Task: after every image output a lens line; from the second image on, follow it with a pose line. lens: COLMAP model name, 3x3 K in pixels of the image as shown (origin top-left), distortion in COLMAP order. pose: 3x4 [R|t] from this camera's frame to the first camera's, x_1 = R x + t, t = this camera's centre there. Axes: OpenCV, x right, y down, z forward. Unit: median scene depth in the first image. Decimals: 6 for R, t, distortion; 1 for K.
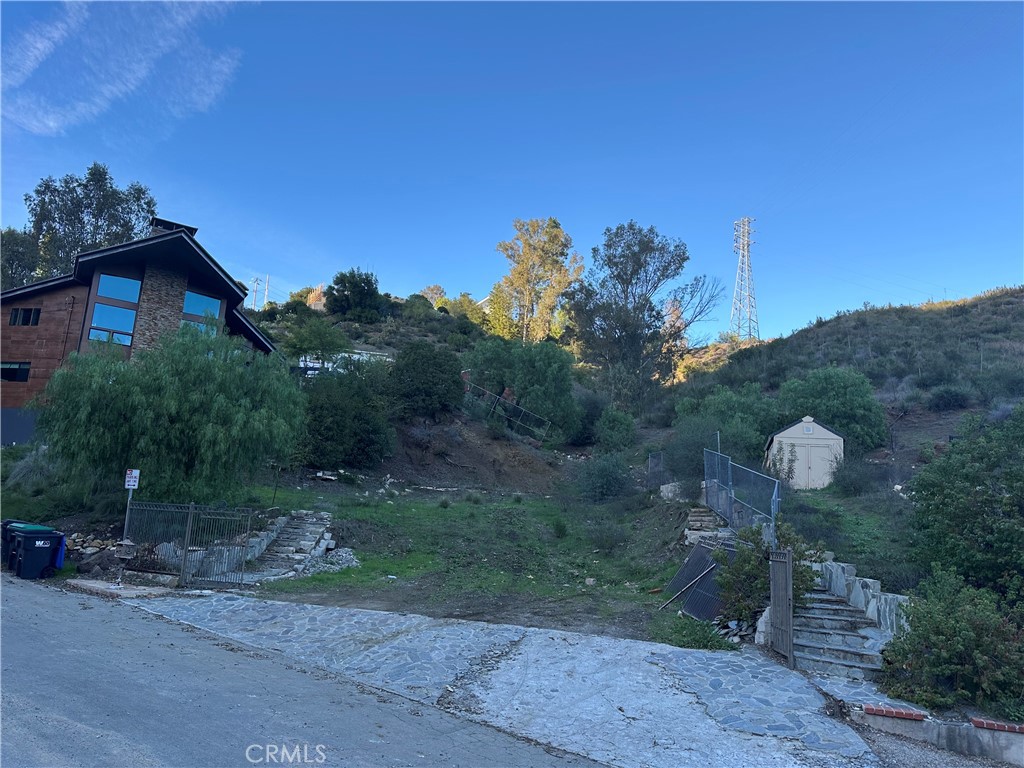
lens RADIAL K [[718.9, 0, 513.8], [0, 718.9, 382.8], [0, 0, 1]] dist [0.077712, -0.103330]
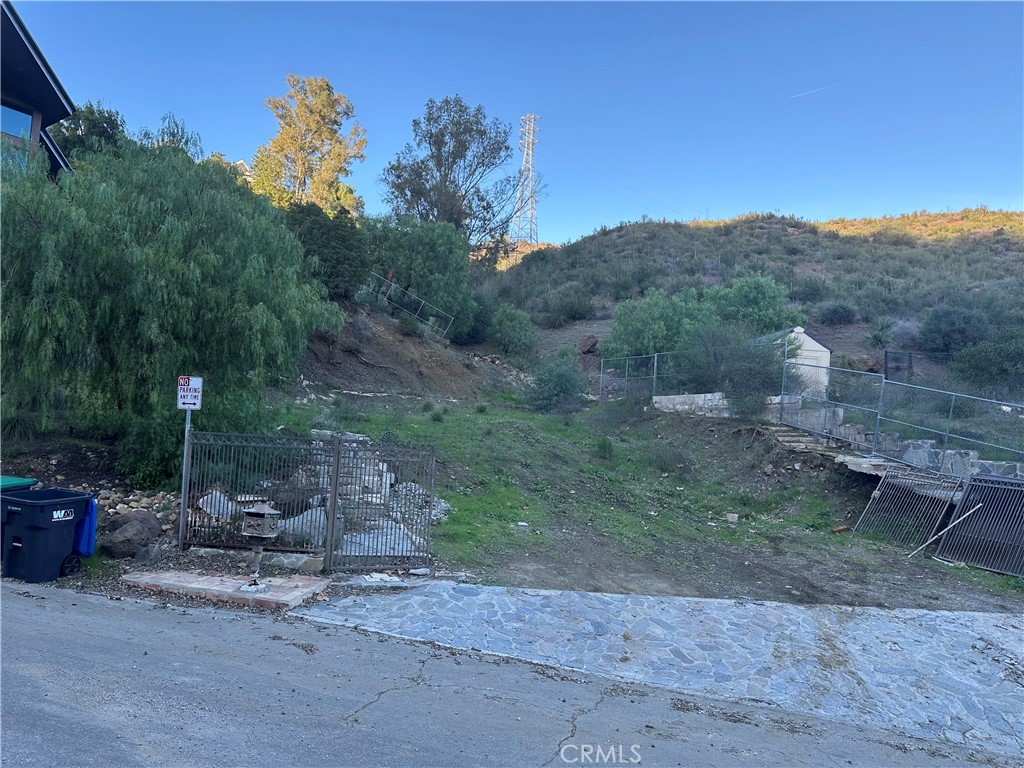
lens RADIAL K [[718.6, 0, 514.2], [0, 718.6, 389.2], [0, 0, 1]] dist [0.083913, -0.115000]
pose [[0.929048, 0.013037, 0.369730, -0.356989], [-0.070122, 0.987468, 0.141384, 0.020597], [-0.363254, -0.157279, 0.918319, 0.267836]]
